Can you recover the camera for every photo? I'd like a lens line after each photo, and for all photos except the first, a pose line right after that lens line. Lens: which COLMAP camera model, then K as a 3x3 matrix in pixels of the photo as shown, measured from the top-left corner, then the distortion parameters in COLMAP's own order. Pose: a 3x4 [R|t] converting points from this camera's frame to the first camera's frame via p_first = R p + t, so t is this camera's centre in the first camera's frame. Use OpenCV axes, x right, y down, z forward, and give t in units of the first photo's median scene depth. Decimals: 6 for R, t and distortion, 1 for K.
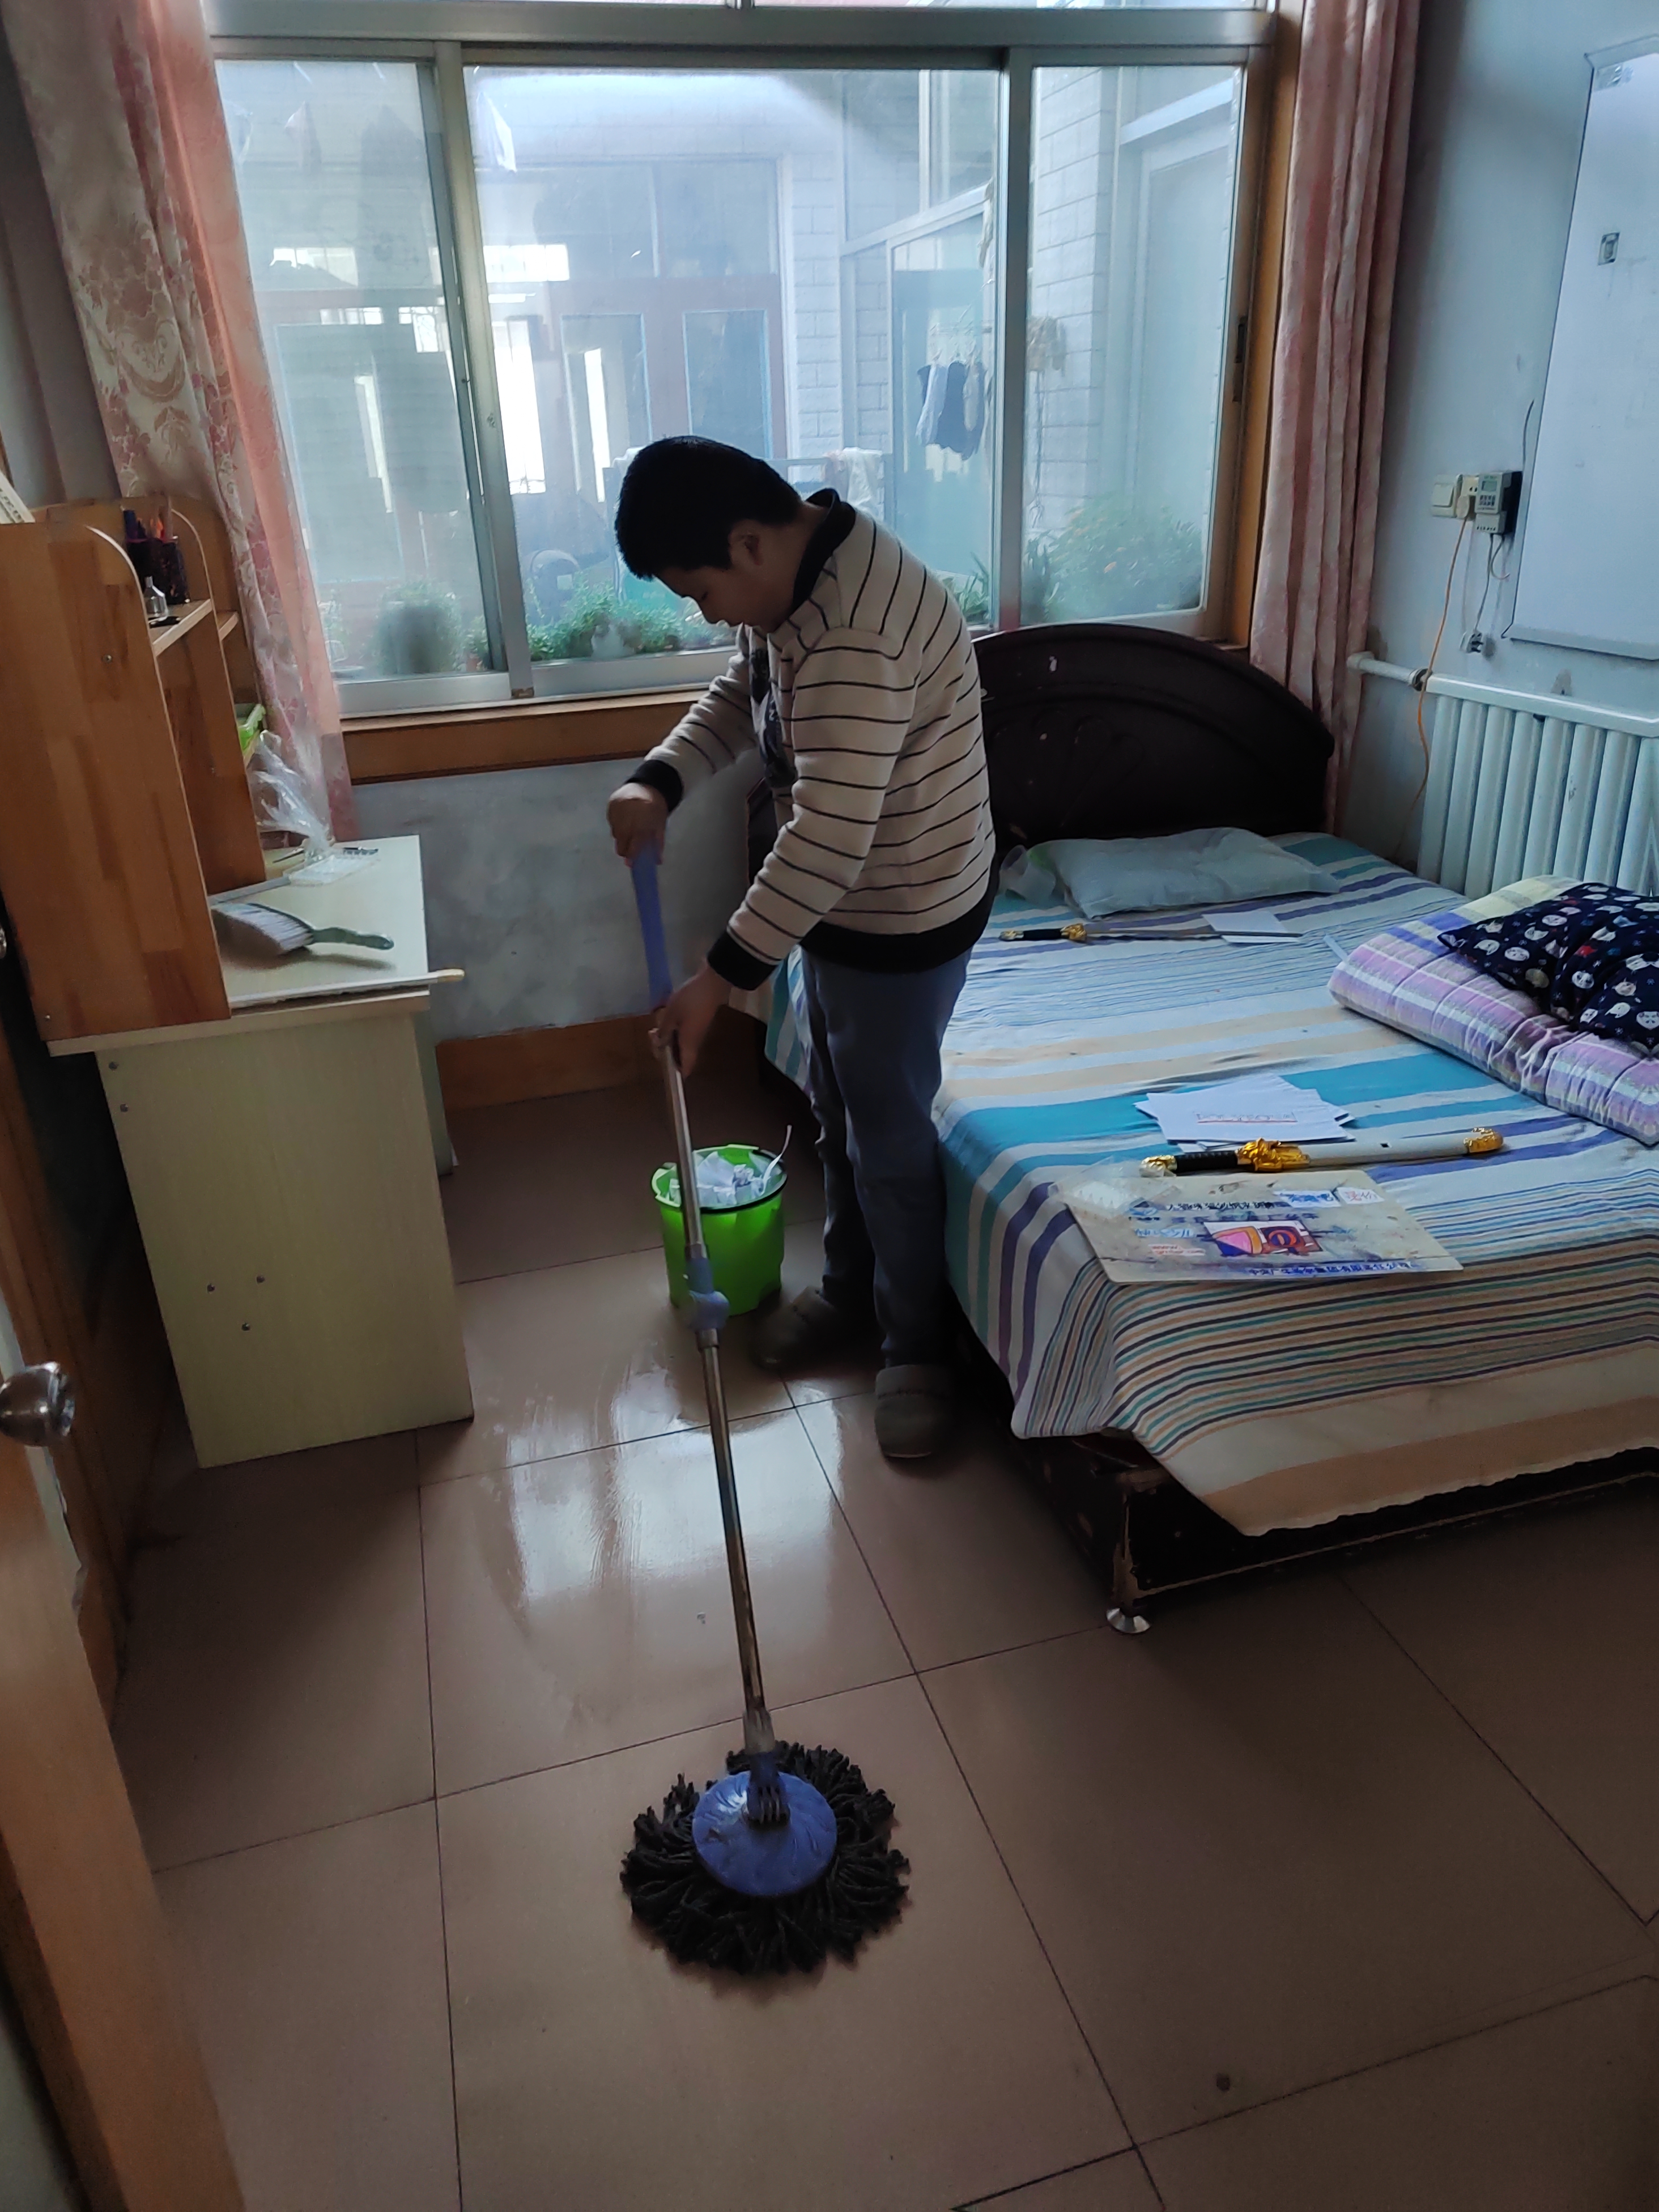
lens RADIAL K [[1516.3, 0, 822.3], [0, 1516.3, 1111.8], [0, 0, 1]] dist [0.015742, 0.005089]
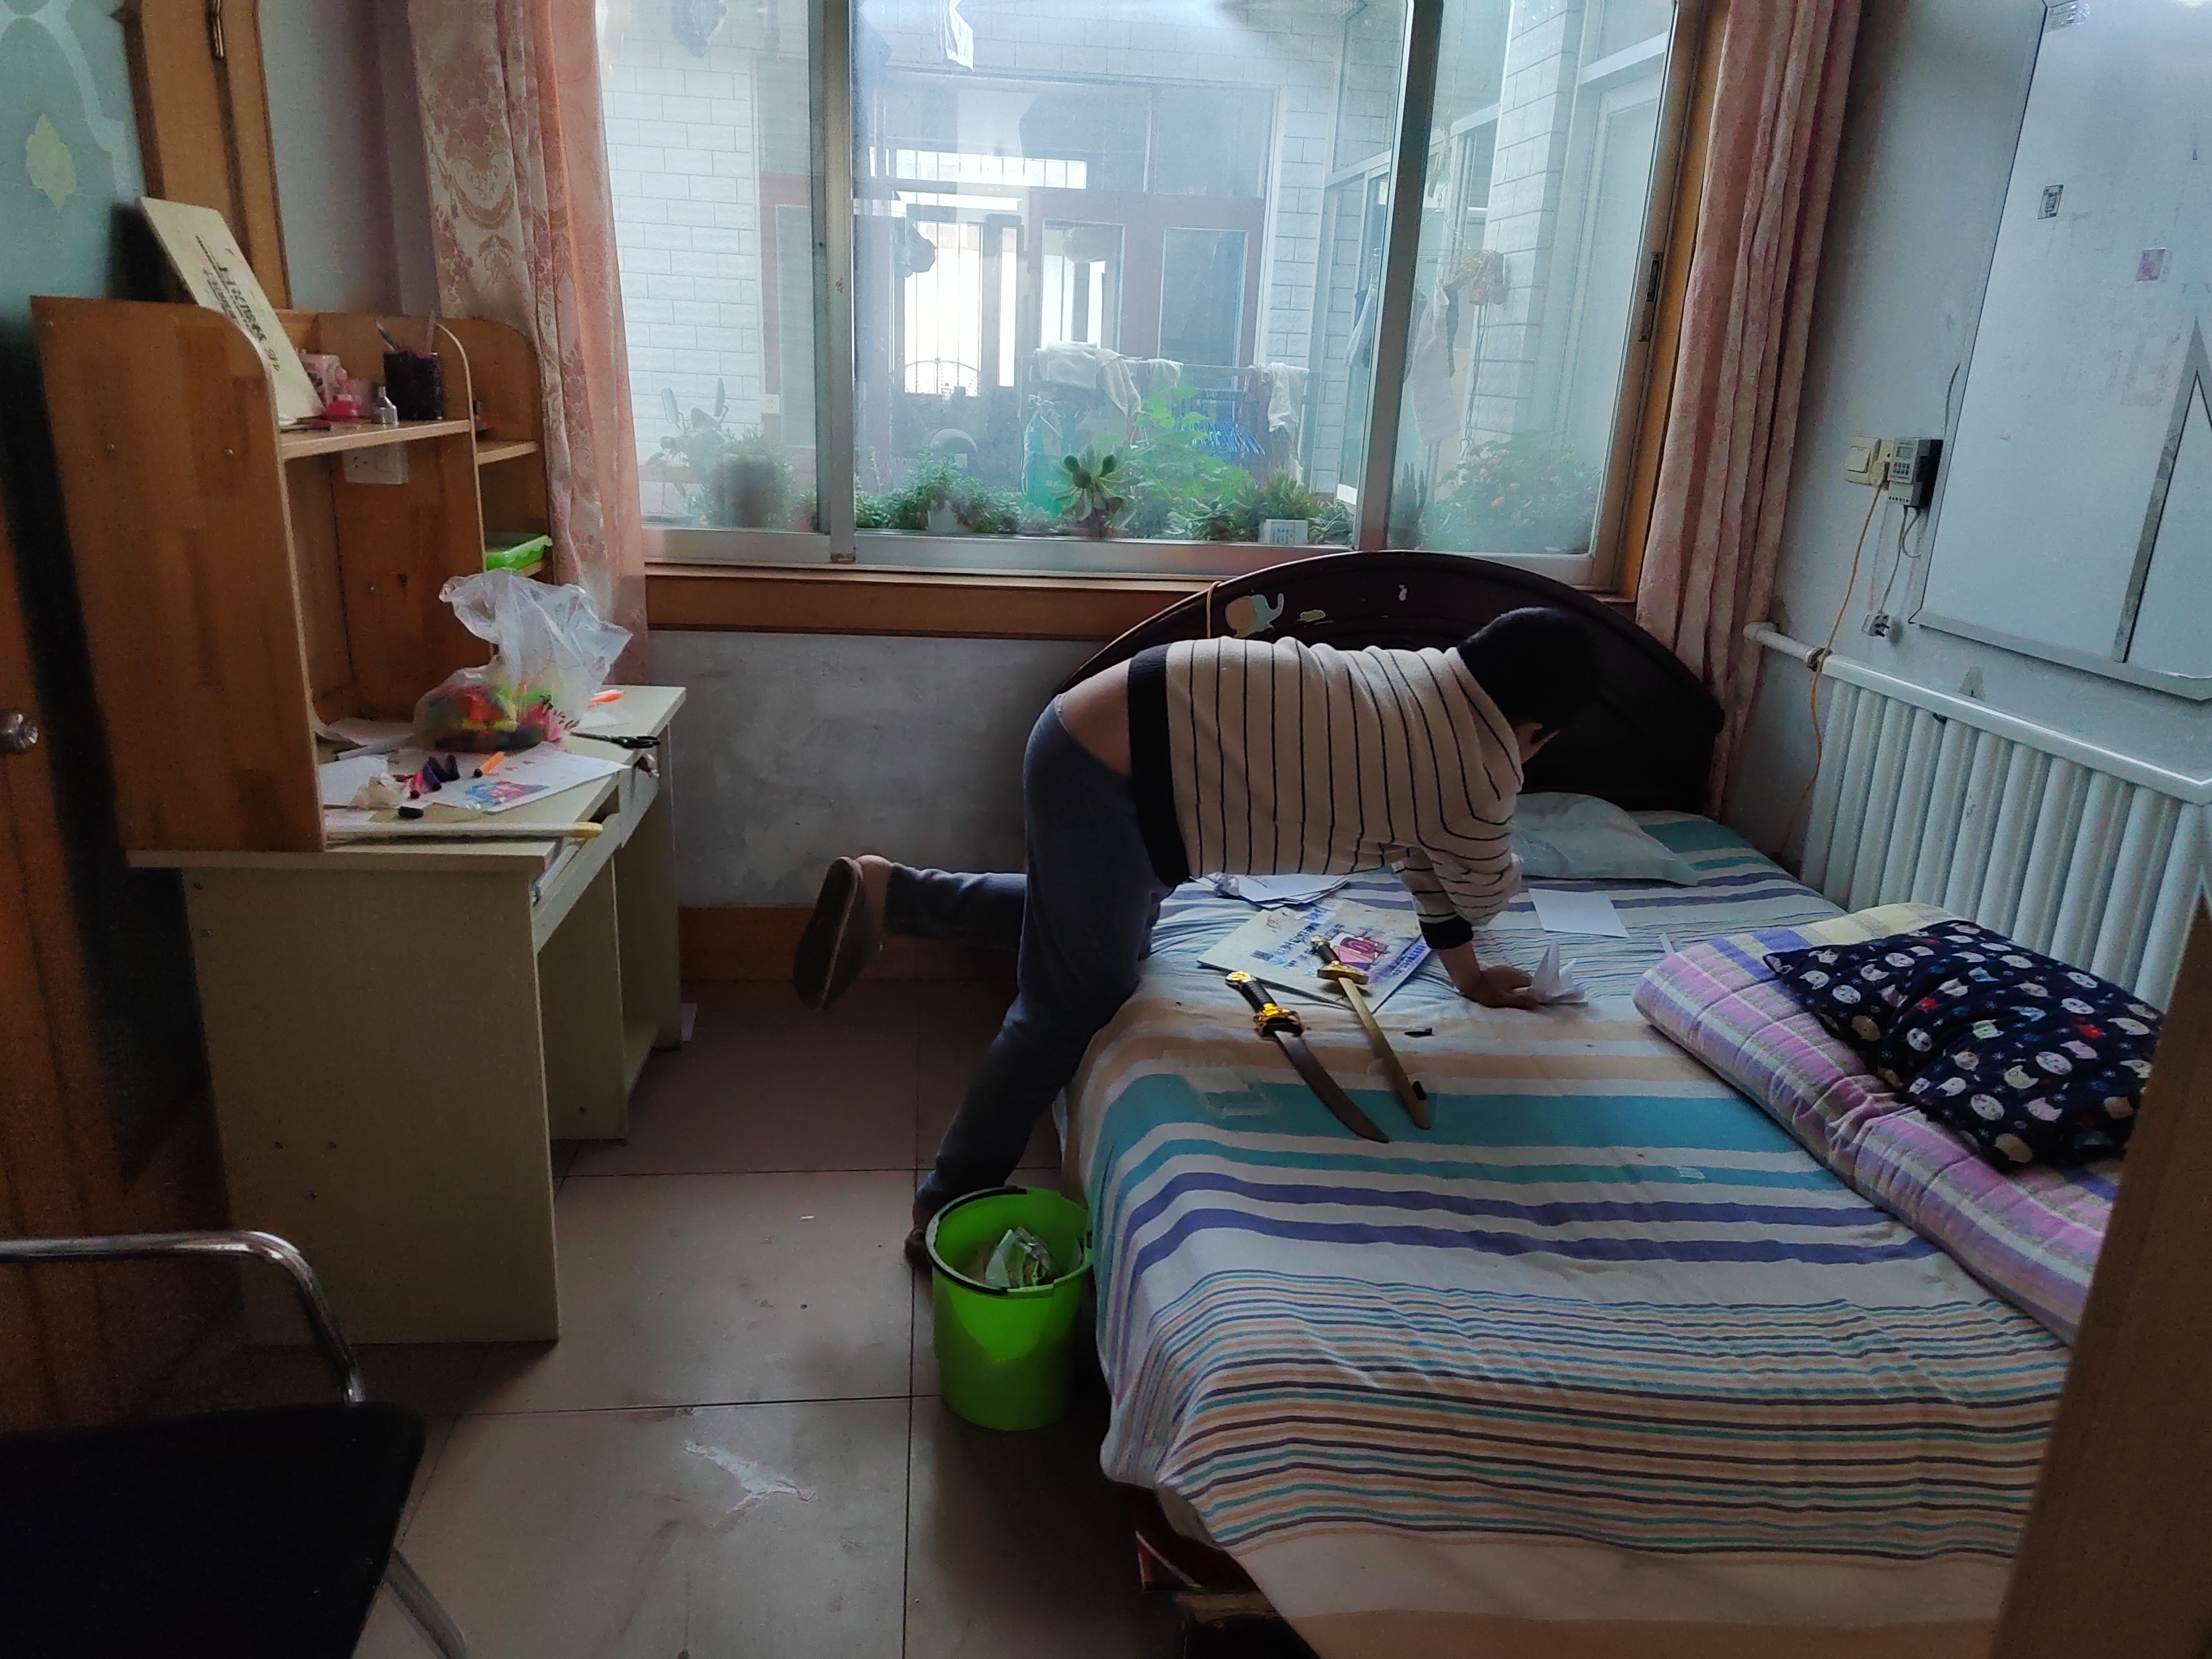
lens RADIAL K [[1516.3, 0, 1110.7], [0, 1516.3, 827.3], [0, 0, 1]] dist [0.015742, 0.005089]
pose [[0.981615, 0.136795, -0.133111, 0.136191], [-0.151826, 0.982244, -0.110204, -0.034206], [0.115672, 0.128387, 0.984955, 0.114437]]
